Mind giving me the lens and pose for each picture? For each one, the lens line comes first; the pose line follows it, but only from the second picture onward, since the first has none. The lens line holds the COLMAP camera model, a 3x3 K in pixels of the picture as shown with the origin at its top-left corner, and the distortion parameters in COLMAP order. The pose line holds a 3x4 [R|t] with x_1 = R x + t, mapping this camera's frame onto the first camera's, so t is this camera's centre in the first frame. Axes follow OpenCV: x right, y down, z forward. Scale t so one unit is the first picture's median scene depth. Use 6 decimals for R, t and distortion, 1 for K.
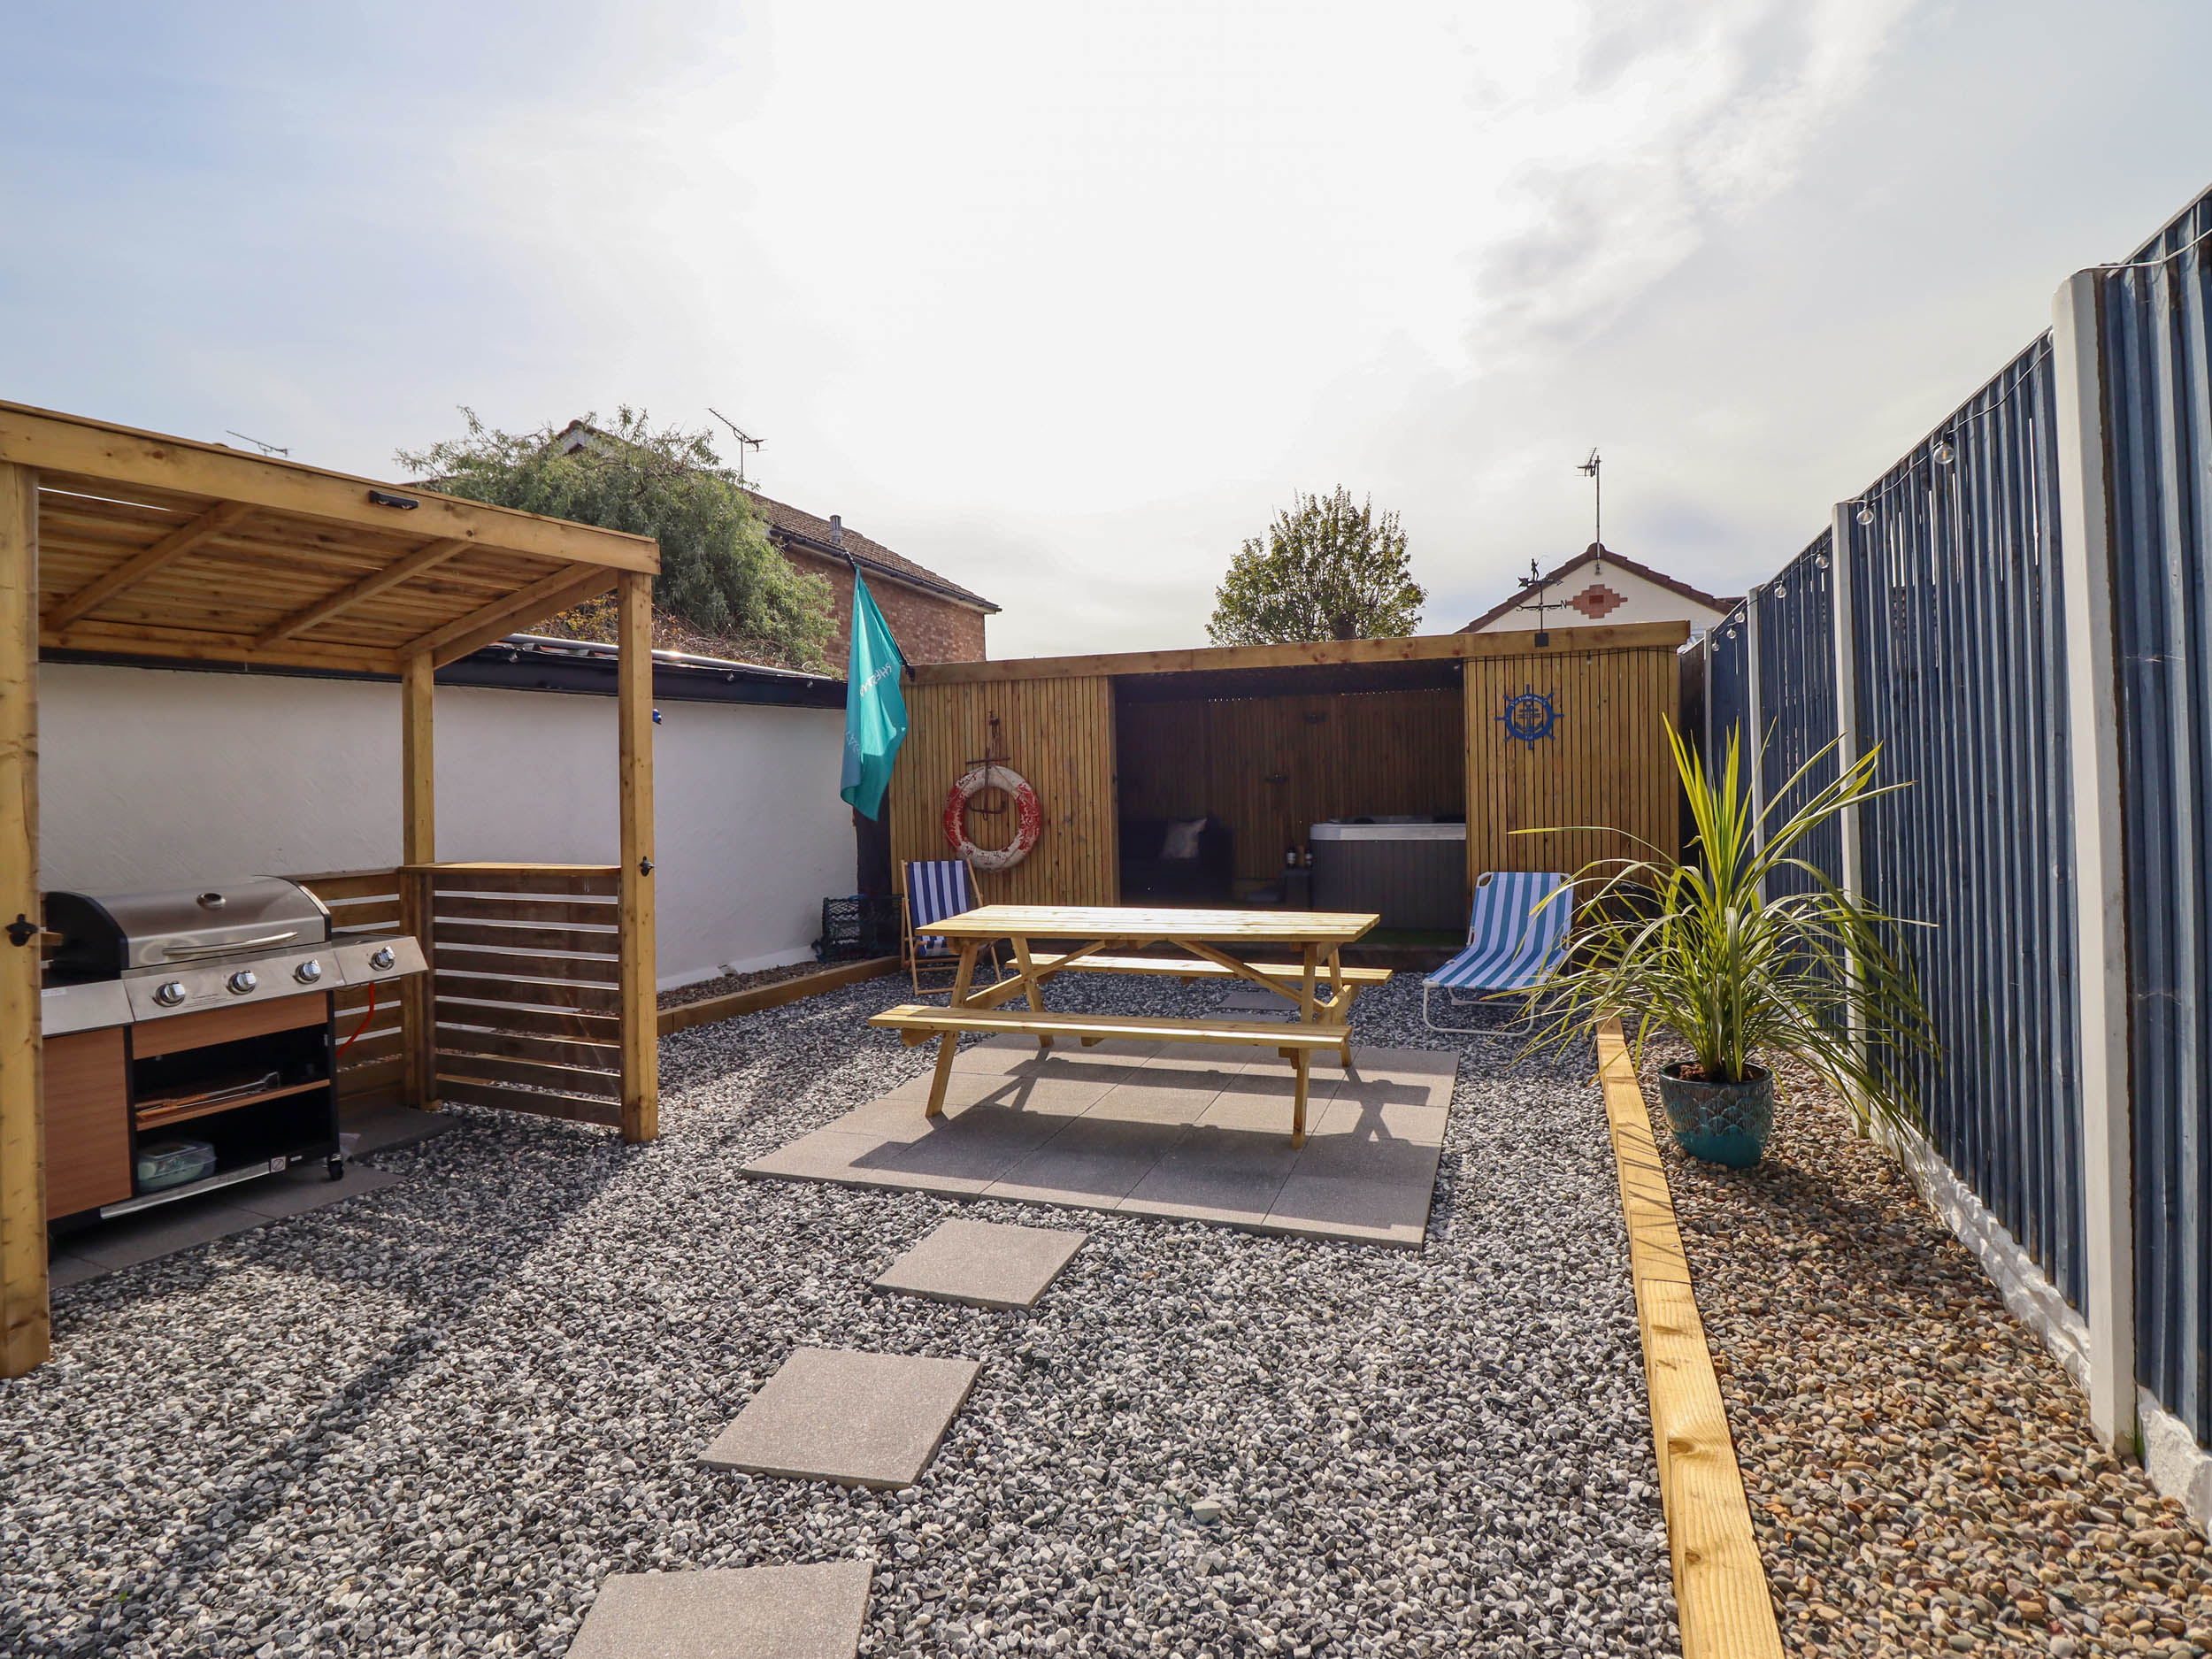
lens RADIAL K [[1212.9, 0, 1097.6], [0, 1212.9, 822.8], [0, 0, 1]] dist [-0.010084, -0.009443]
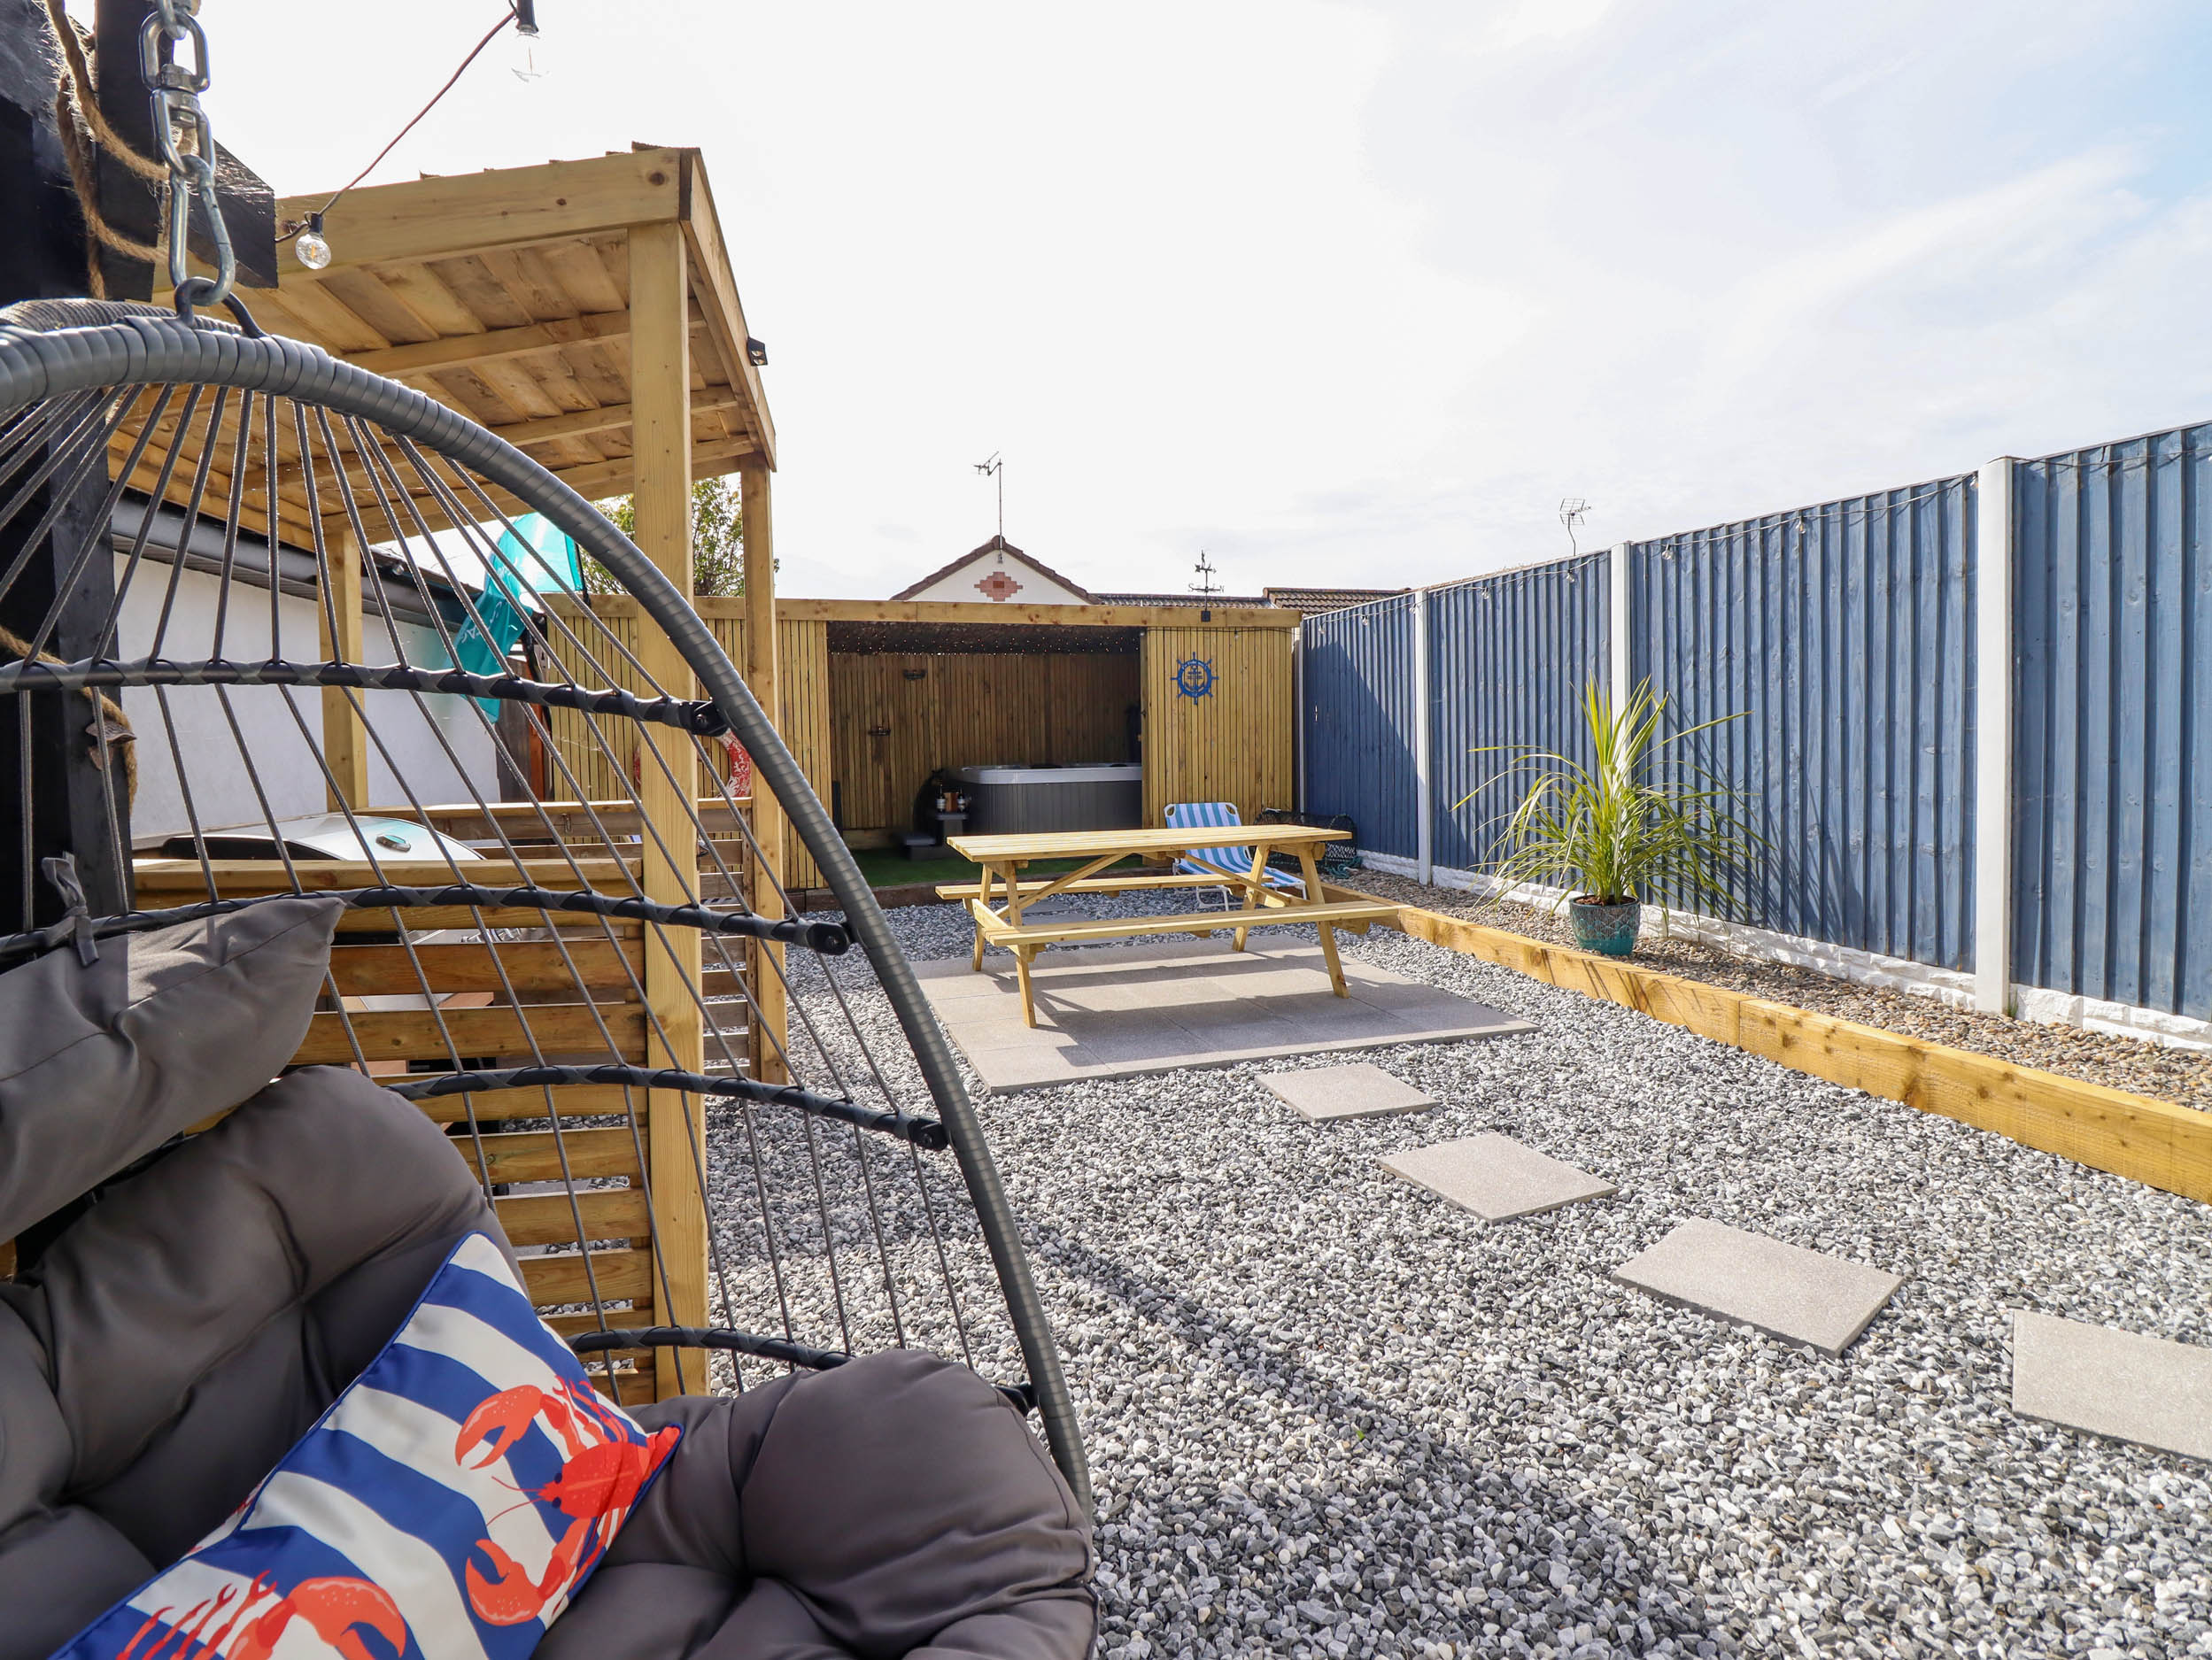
lens RADIAL K [[1212.8, 0, 1094.8], [0, 1212.8, 822.9], [0, 0, 1]] dist [-0.010084, -0.009443]
pose [[0.779835, -0.033827, 0.625071, -1.291126], [0.022328, 0.999407, 0.026228, 0.066469], [-0.625587, -0.006497, 0.780127, 0.254401]]
